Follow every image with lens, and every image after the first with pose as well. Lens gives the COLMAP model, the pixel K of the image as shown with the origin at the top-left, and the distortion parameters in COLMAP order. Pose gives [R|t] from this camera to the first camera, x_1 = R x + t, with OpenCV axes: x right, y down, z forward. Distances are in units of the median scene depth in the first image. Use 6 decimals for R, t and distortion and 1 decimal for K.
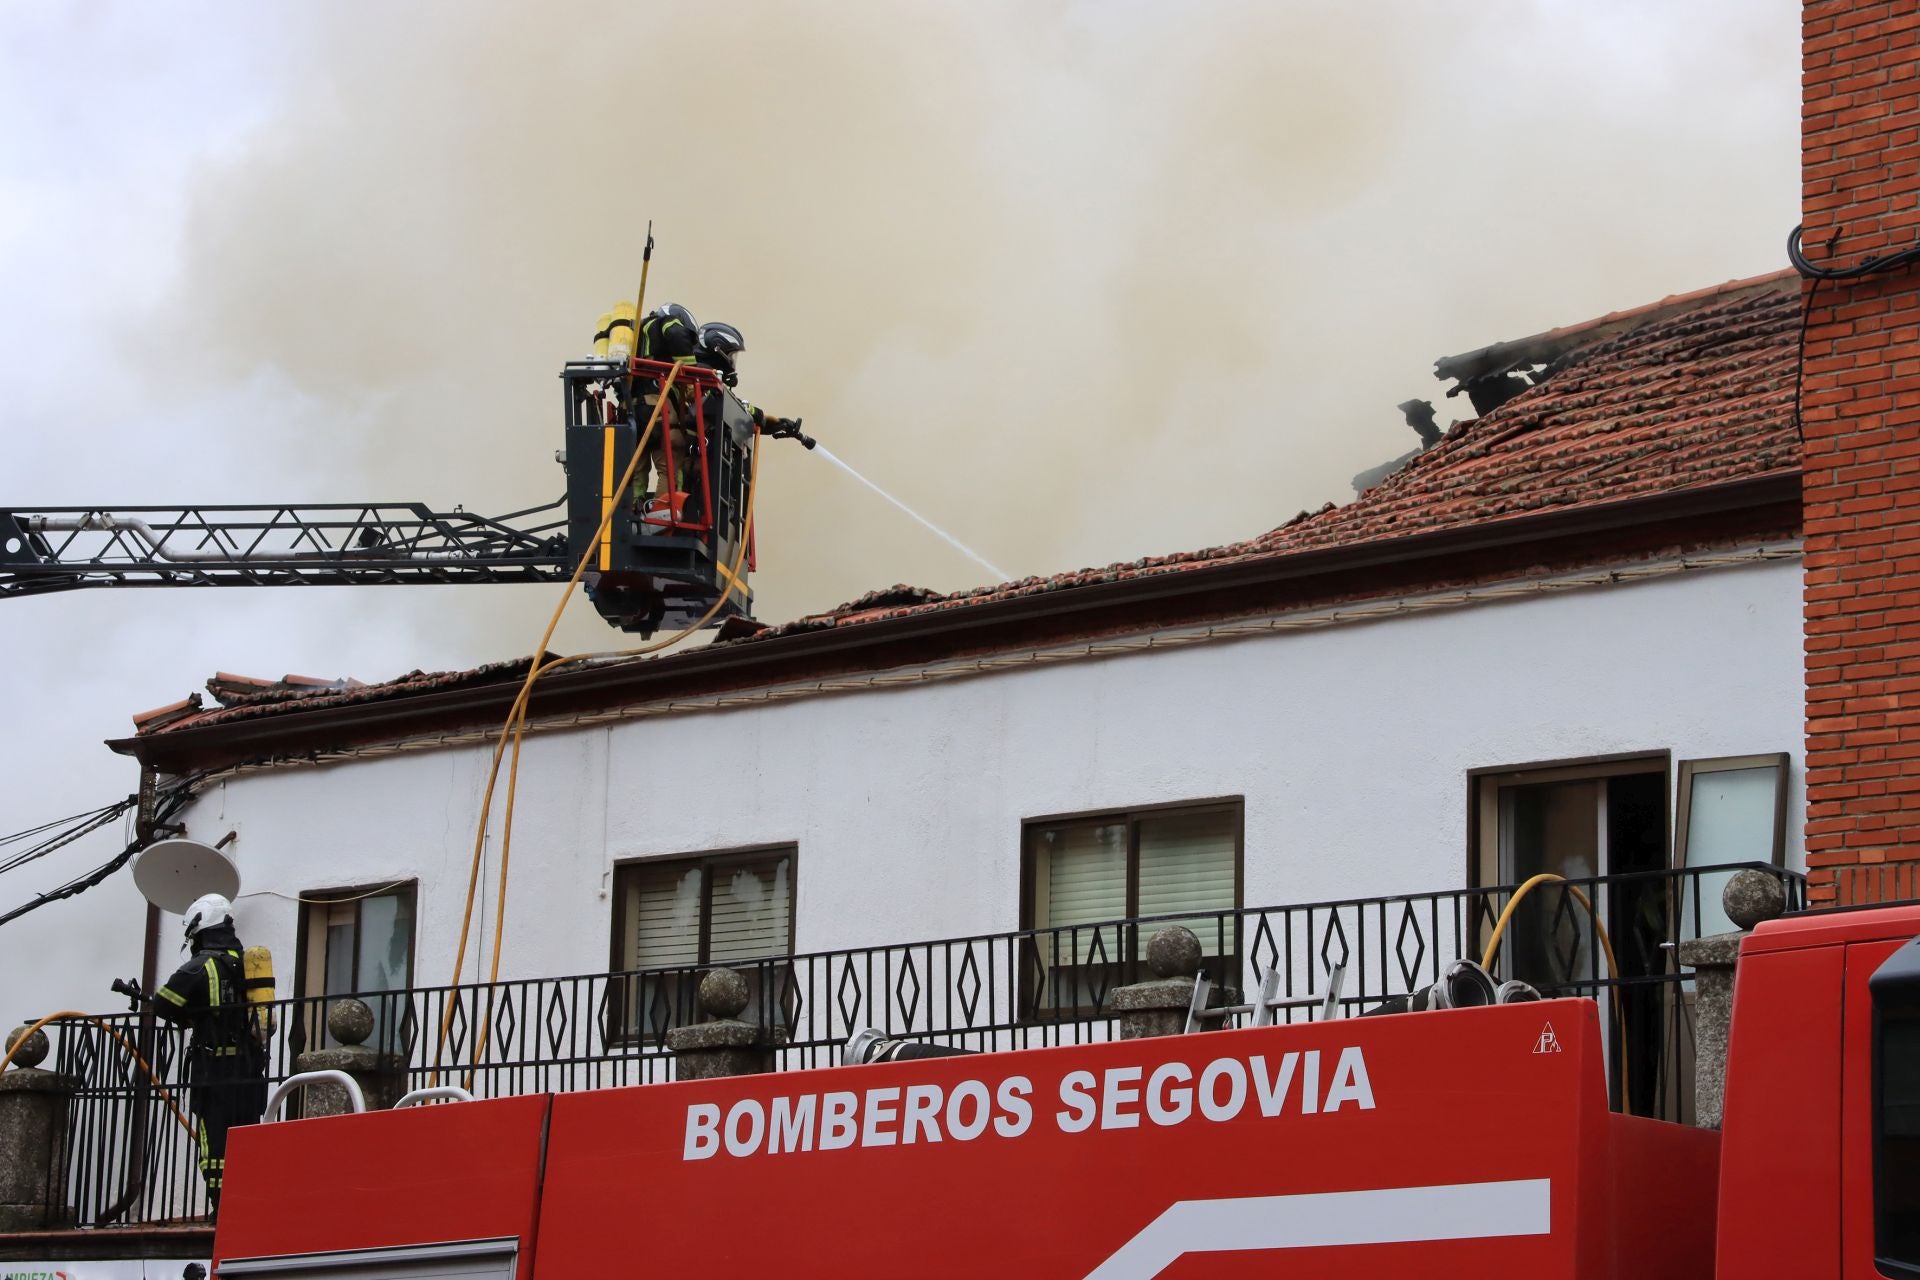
lens RADIAL K [[4565.9, 0, 959.0], [0, 4565.9, 640.6], [0, 0, 1]] dist [0.273901, 0.063433]
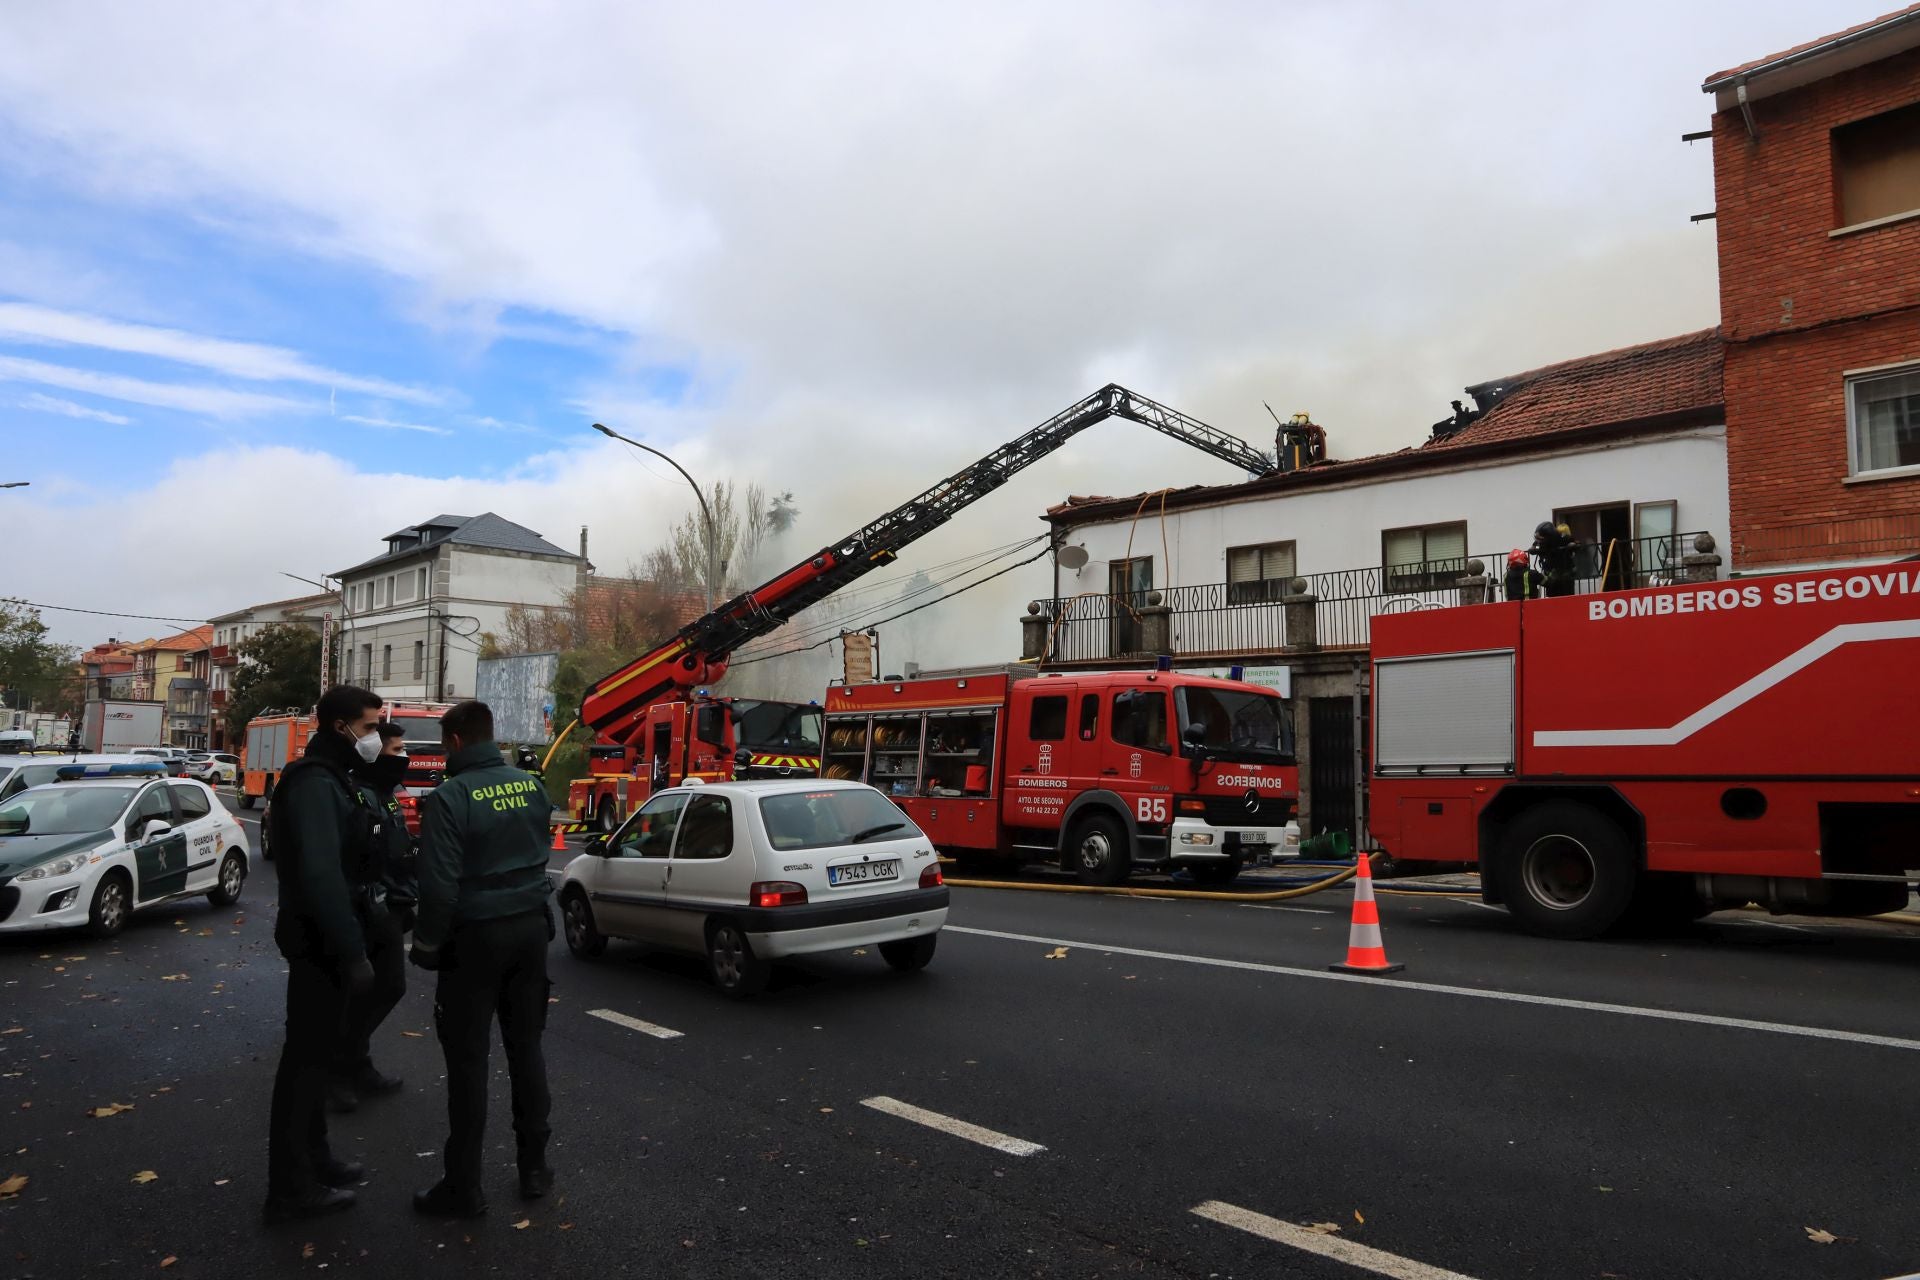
lens RADIAL K [[1327.2, 0, 954.2], [0, 1327.2, 628.1], [0, 0, 1]] dist [-0.129032, 0.093554]
pose [[0.996644, -0.019899, -0.079397, -0.213052], [0.027193, 0.995399, 0.091880, 0.015213], [0.077203, -0.093730, 0.992600, 0.064502]]
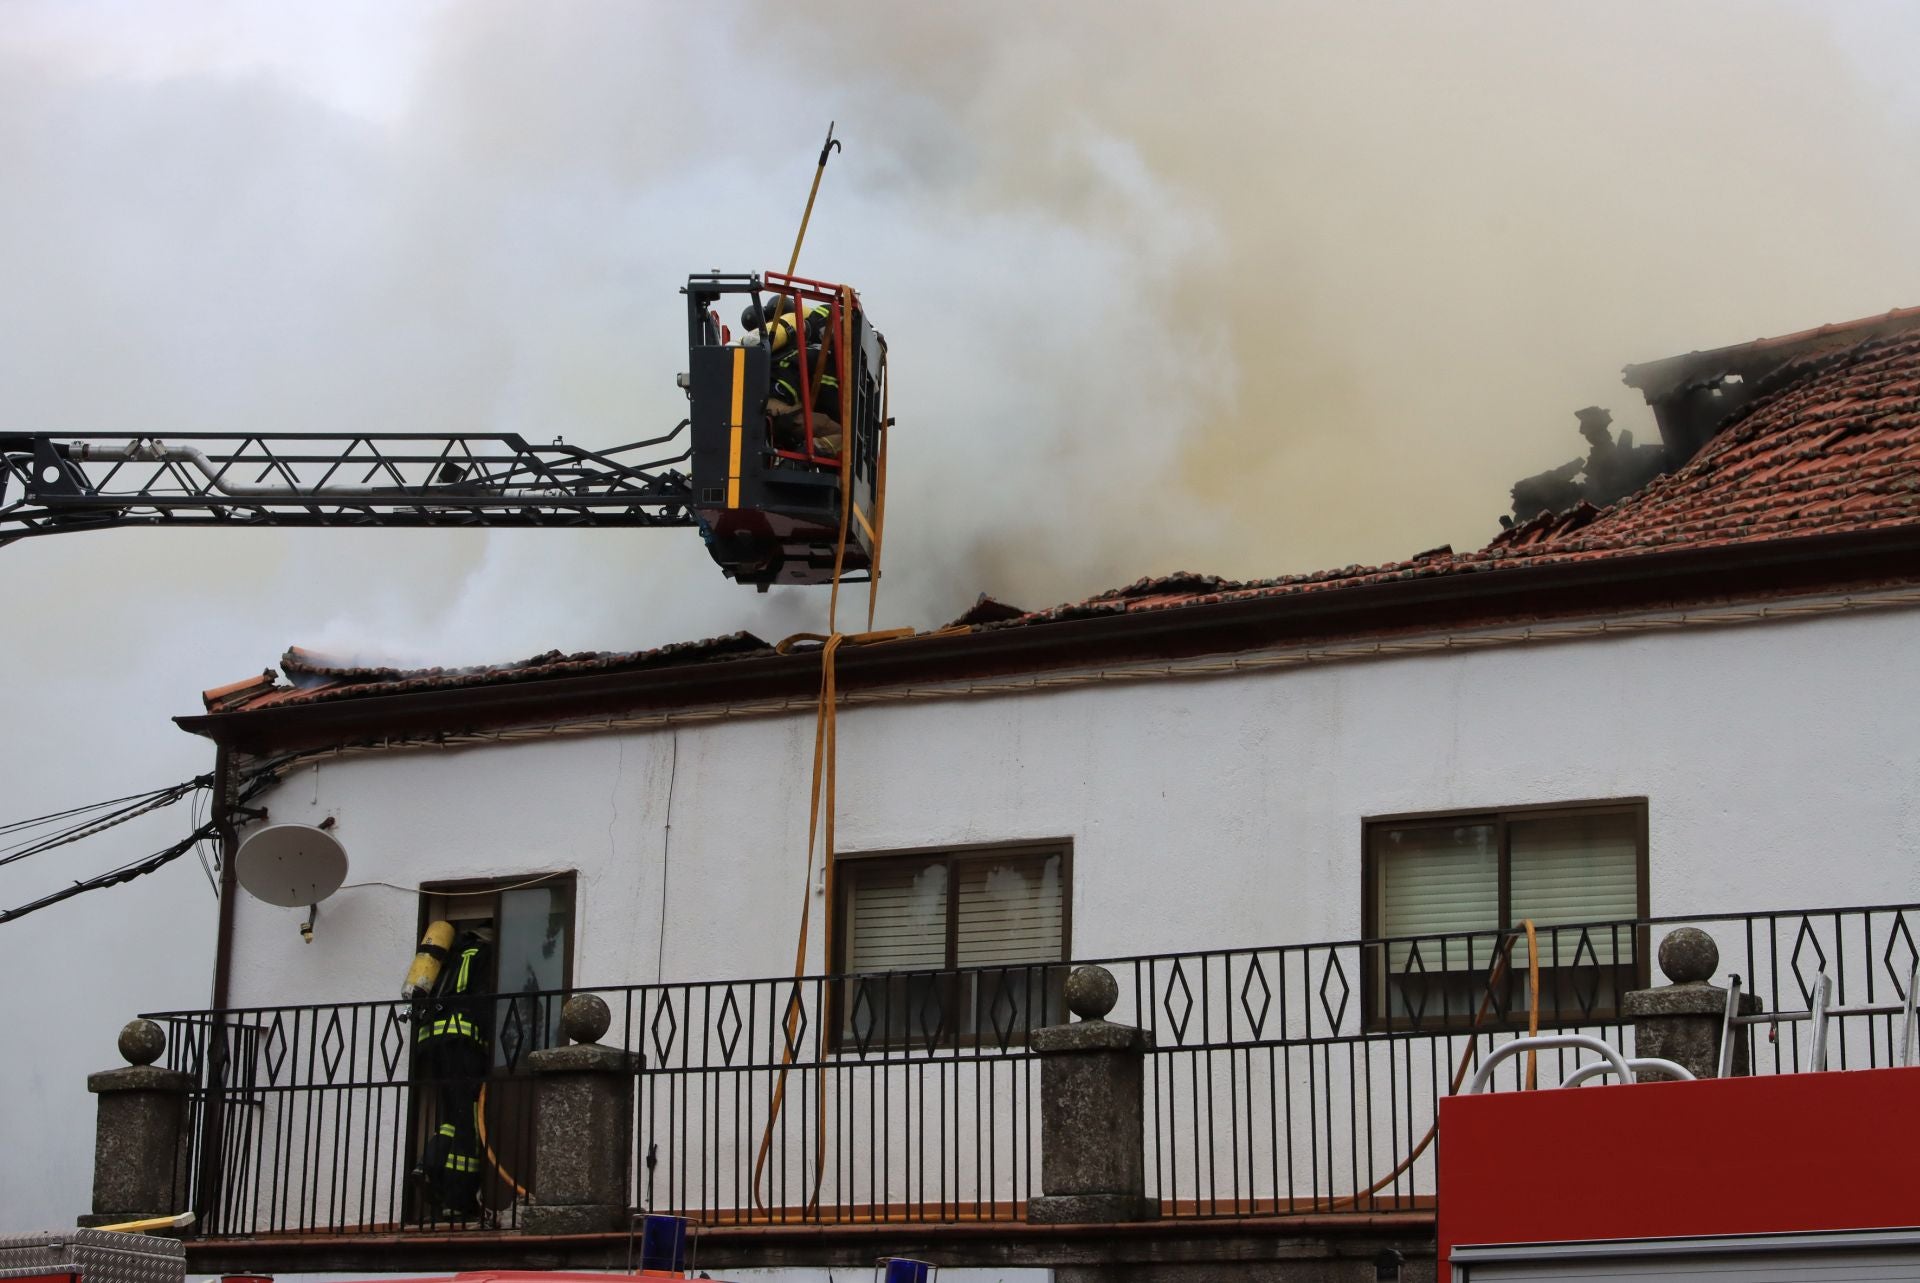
lens RADIAL K [[4464.3, 0, 959.2], [0, 4464.3, 641.2], [0, 0, 1]] dist [0.270052, -0.188790]
pose [[0.983642, 0.033762, 0.176941, -0.236020], [-0.031243, 0.999367, -0.017001, 0.020877], [-0.177403, 0.011195, 0.984075, 0.097430]]
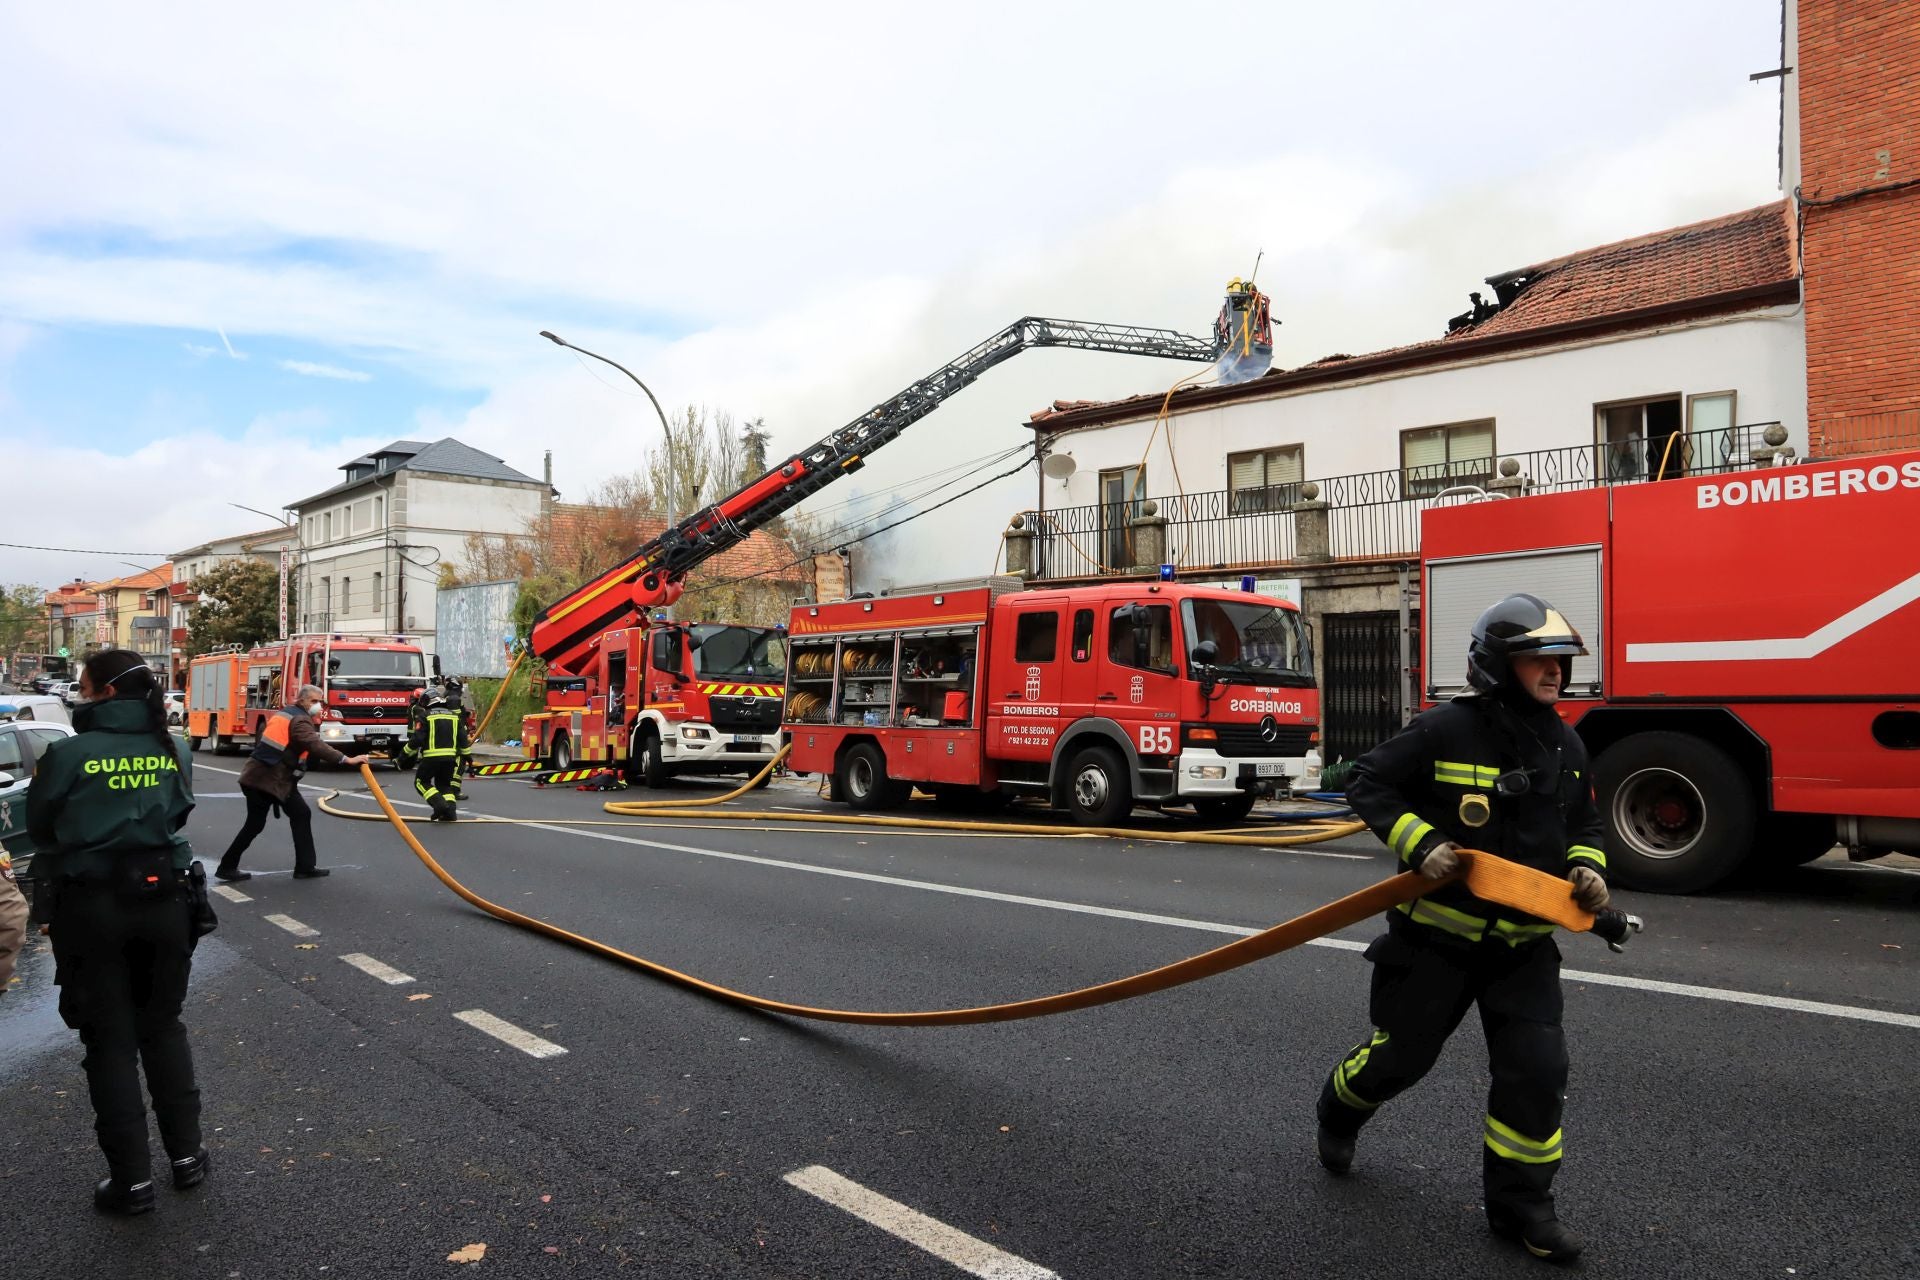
lens RADIAL K [[1327.2, 0, 954.2], [0, 1327.2, 628.1], [0, 0, 1]] dist [-0.129032, 0.093554]
pose [[0.997386, -0.026873, -0.067074, -0.216811], [0.036474, 0.988568, 0.146299, 0.031933], [0.062375, -0.148363, 0.986964, 0.146391]]
